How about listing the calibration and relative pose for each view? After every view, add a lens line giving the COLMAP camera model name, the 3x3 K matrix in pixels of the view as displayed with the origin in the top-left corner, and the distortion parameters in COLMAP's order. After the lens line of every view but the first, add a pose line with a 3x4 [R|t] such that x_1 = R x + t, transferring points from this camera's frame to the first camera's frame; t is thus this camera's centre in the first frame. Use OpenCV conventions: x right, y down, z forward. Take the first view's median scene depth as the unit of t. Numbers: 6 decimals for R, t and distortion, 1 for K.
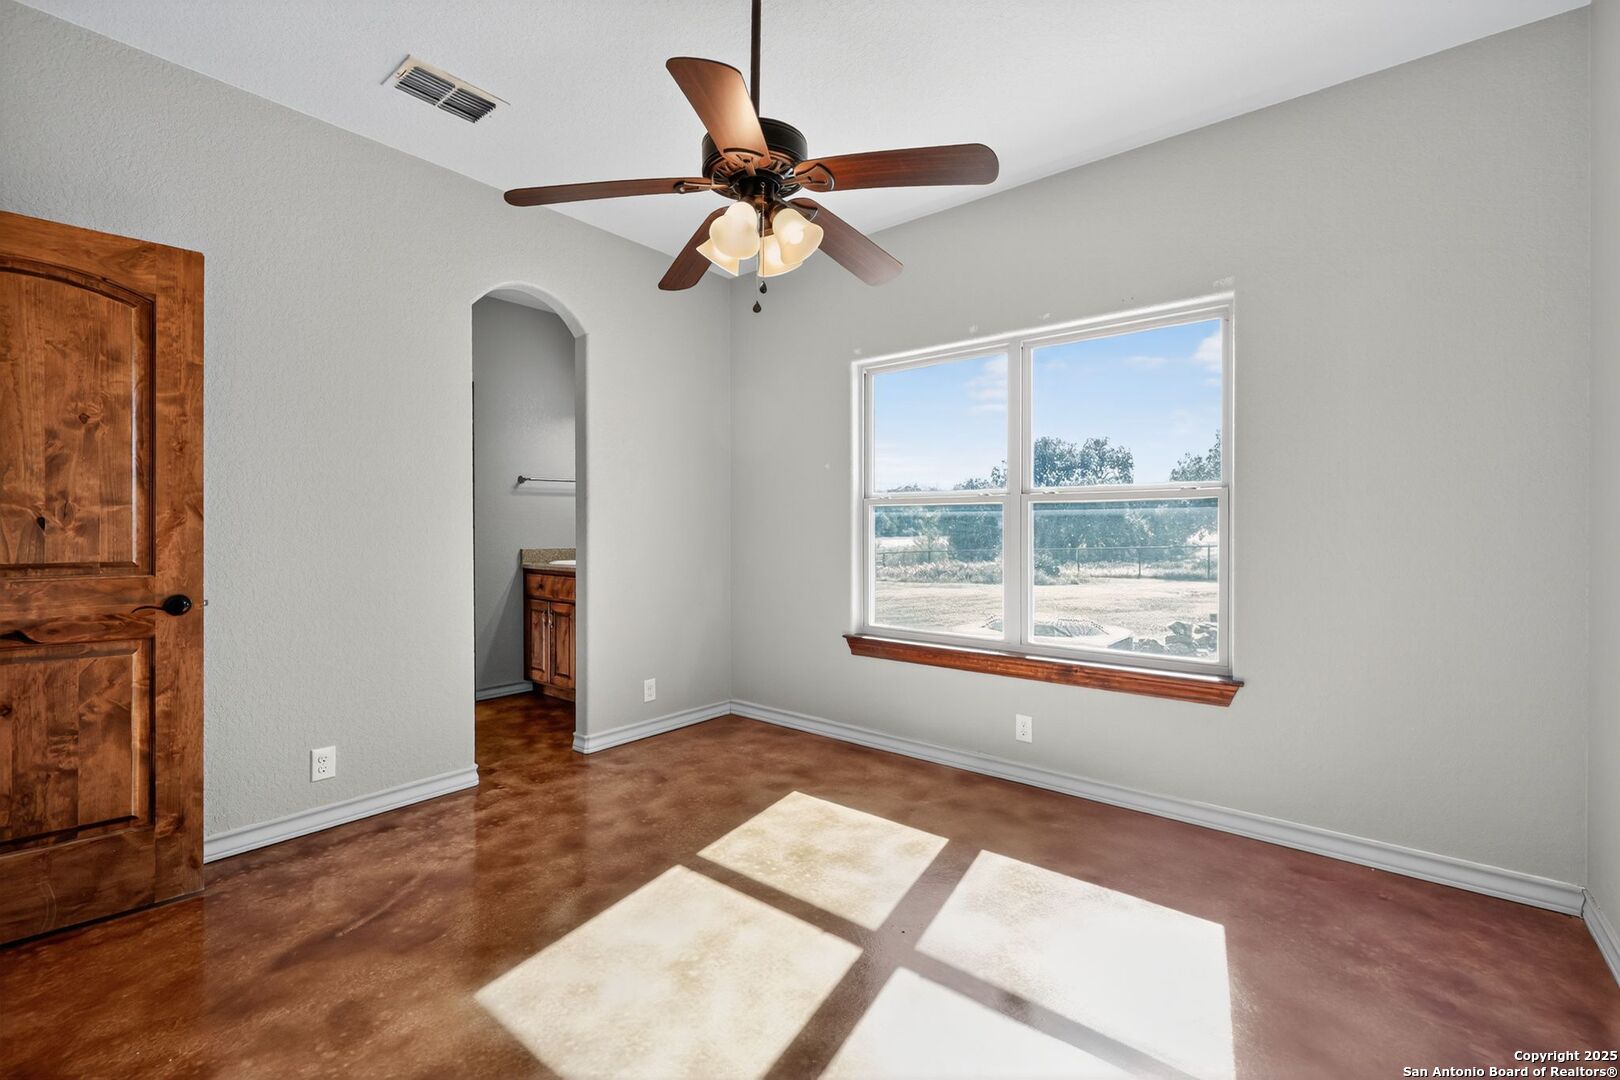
lens RADIAL K [[686.0, 0, 811.1], [0, 686.0, 513.0], [0, 0, 1]] dist [-0.002298, 0.000218]
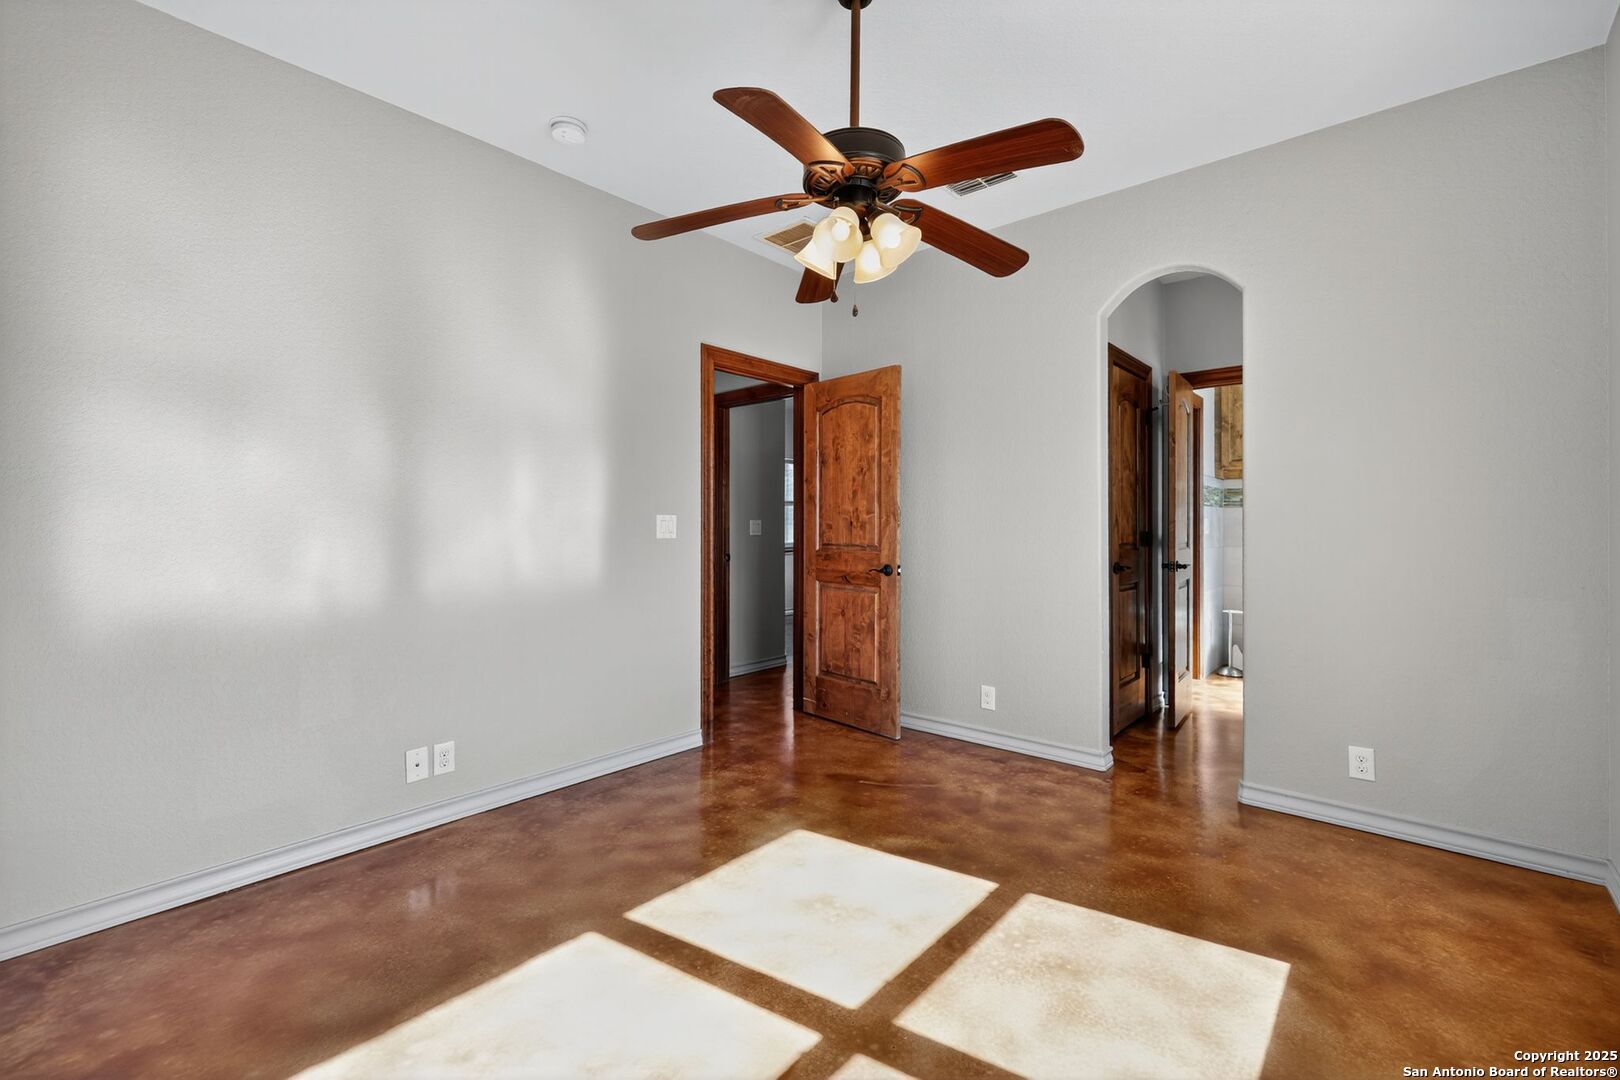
lens RADIAL K [[686.0, 0, 811.1], [0, 686.0, 513.0], [0, 0, 1]] dist [-0.002298, 0.000218]
pose [[-0.024453, -0.018567, -0.999529, 0.840326], [0.022326, 0.999568, -0.019114, 0.017012], [0.999452, -0.022783, -0.024028, 0.853699]]
